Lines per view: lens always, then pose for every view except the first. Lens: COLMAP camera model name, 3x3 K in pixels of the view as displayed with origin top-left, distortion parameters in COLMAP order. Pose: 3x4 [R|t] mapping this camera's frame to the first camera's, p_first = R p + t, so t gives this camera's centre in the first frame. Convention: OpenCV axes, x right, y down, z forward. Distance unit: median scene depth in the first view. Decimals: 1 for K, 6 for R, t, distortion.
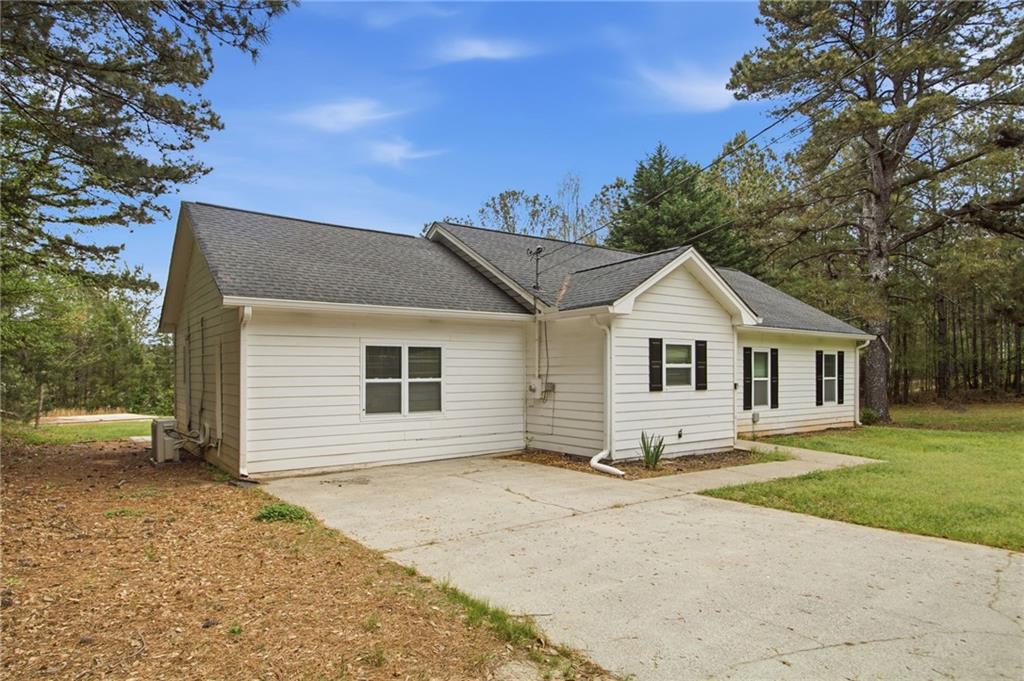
lens RADIAL K [[576.9, 0, 485.9], [0, 576.9, 377.5], [0, 0, 1]] dist [0.002576, 0.001791]
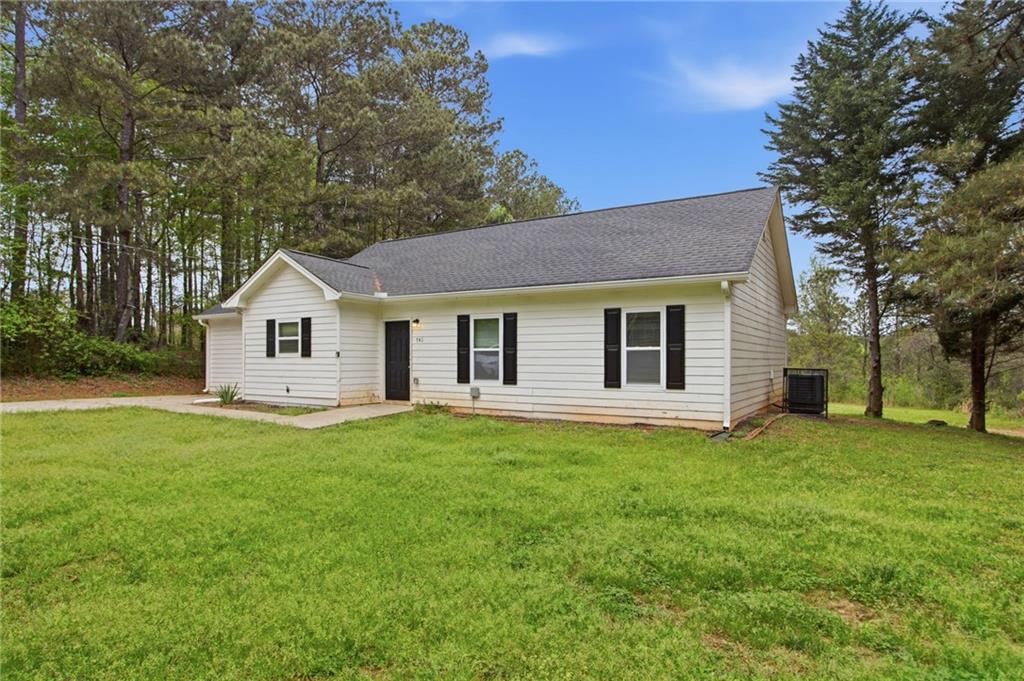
lens RADIAL K [[576.9, 0, 485.9], [0, 576.9, 377.5], [0, 0, 1]] dist [0.002576, 0.001791]
pose [[0.398646, 0.031846, -0.916552, 1.753496], [-0.010051, 0.999489, 0.030356, 0.025103], [0.917050, -0.002889, 0.398762, 0.894510]]
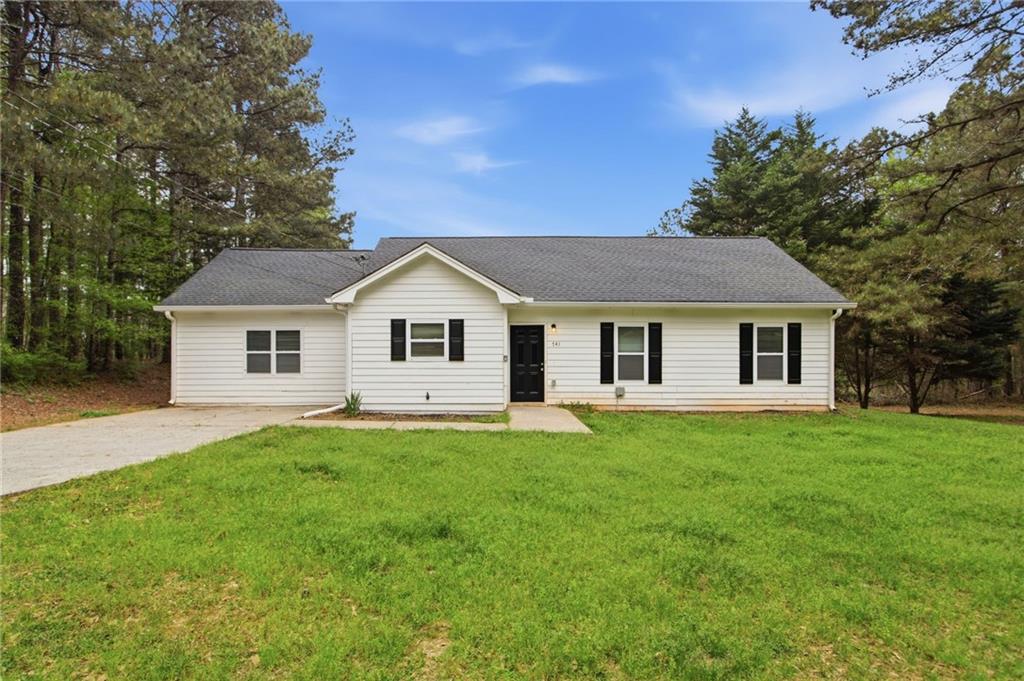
lens RADIAL K [[531.6, 0, 494.4], [0, 531.6, 346.4], [0, 0, 1]] dist [0.000188, 0.001130]
pose [[0.825811, -0.007783, -0.563893, 1.099084], [-0.006539, 0.999705, -0.023374, 0.017946], [0.563909, 0.022989, 0.825517, 0.146754]]
